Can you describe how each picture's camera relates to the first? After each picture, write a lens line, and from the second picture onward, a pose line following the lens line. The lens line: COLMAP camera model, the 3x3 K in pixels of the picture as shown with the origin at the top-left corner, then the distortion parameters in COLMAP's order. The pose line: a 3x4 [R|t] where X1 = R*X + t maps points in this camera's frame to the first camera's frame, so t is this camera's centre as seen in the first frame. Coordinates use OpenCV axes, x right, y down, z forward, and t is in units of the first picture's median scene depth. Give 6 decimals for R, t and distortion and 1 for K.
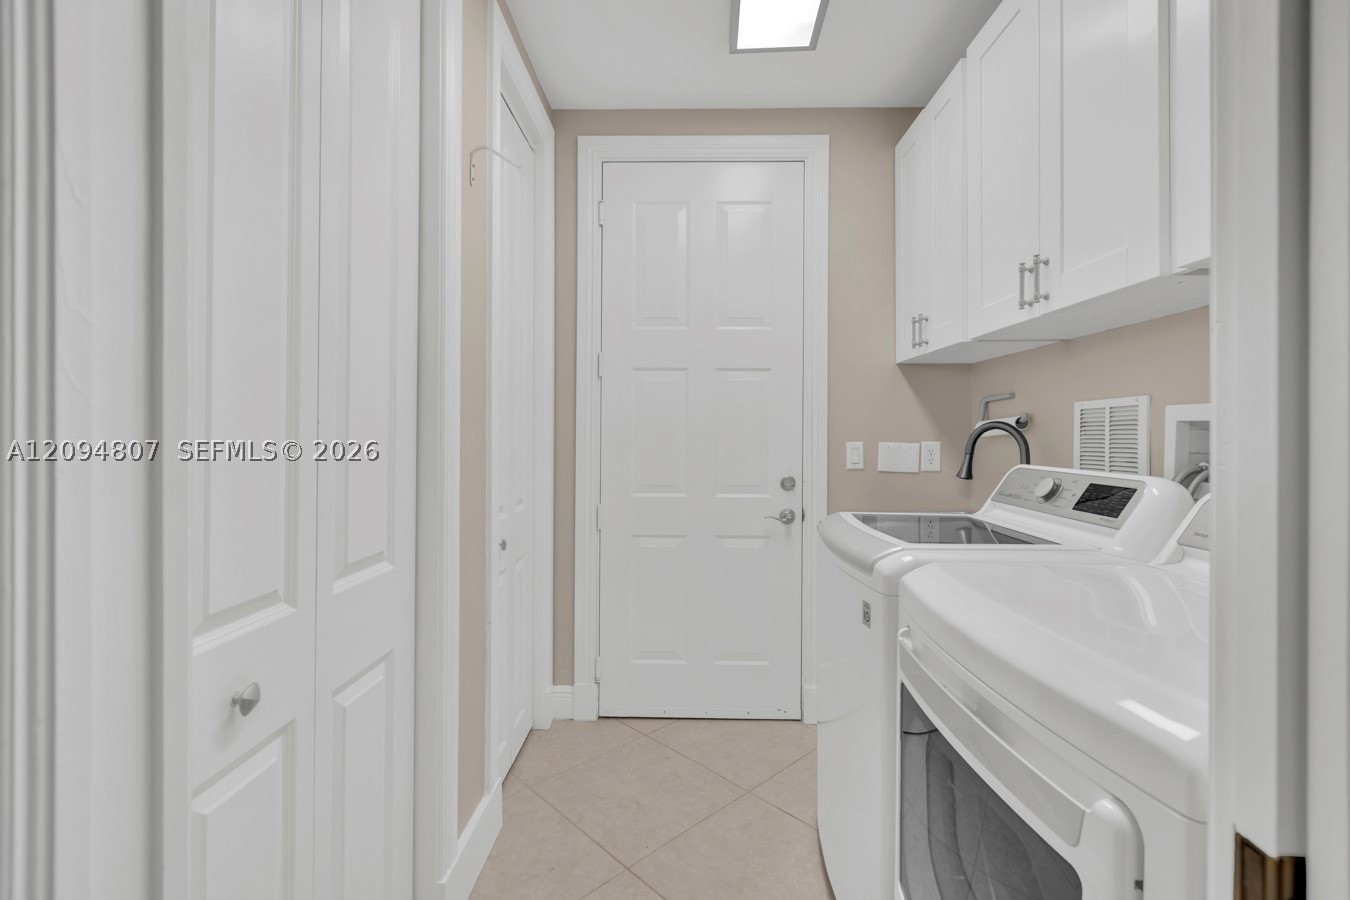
lens RADIAL K [[608.5, 0, 664.9], [0, 608.5, 431.4], [0, 0, 1]] dist [0.004243, 0.001091]
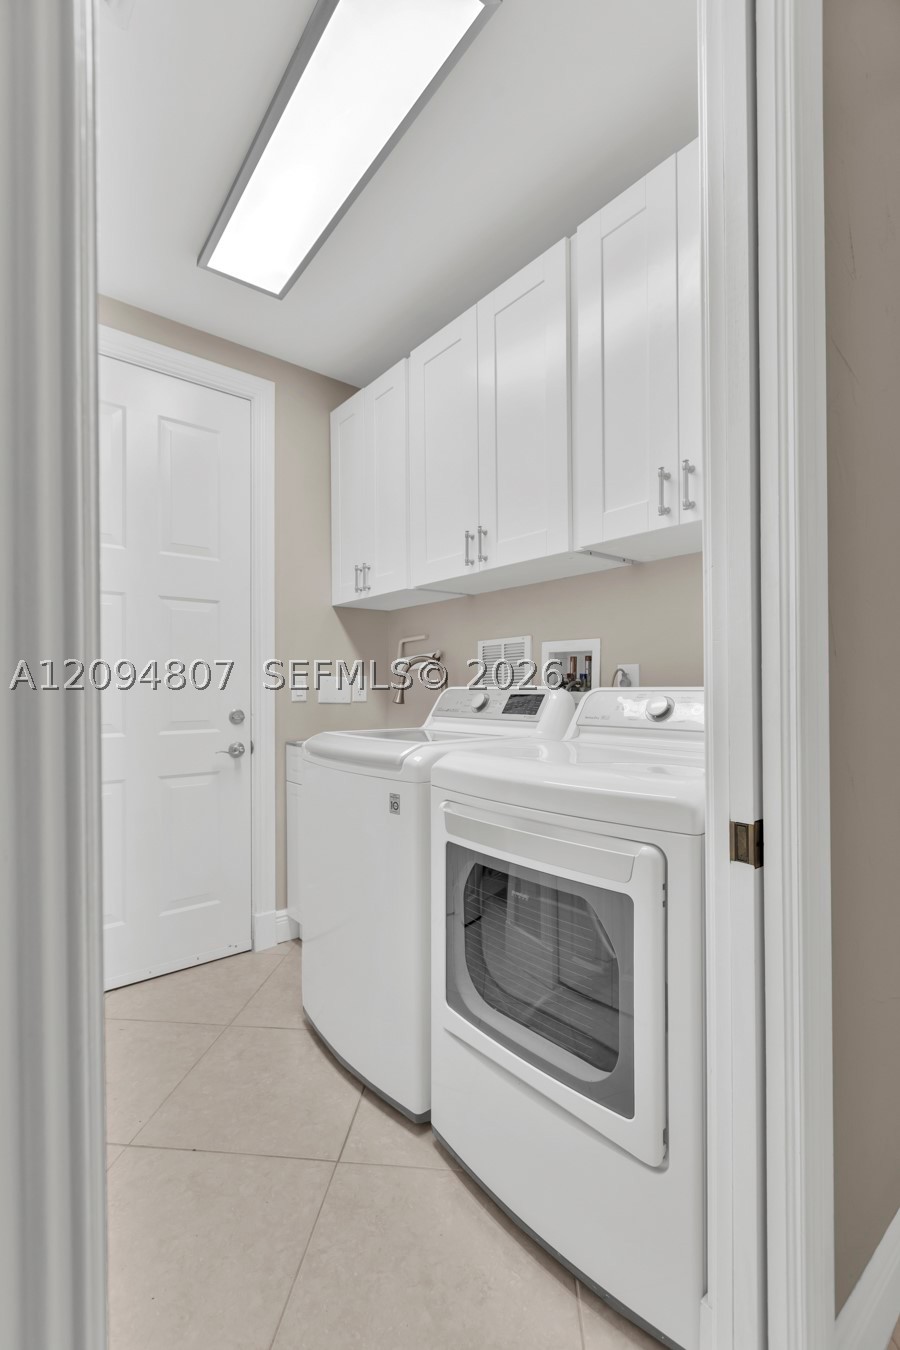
lens RADIAL K [[608.5, 0, 443.9], [0, 608.5, 682.7], [0, 0, 1]] dist [0.004243, 0.001091]
pose [[0.760643, -0.000836, 0.649170, -0.254686], [0.006193, 0.999963, -0.005969, 0.050002], [-0.649141, 0.008560, 0.760620, 0.023807]]
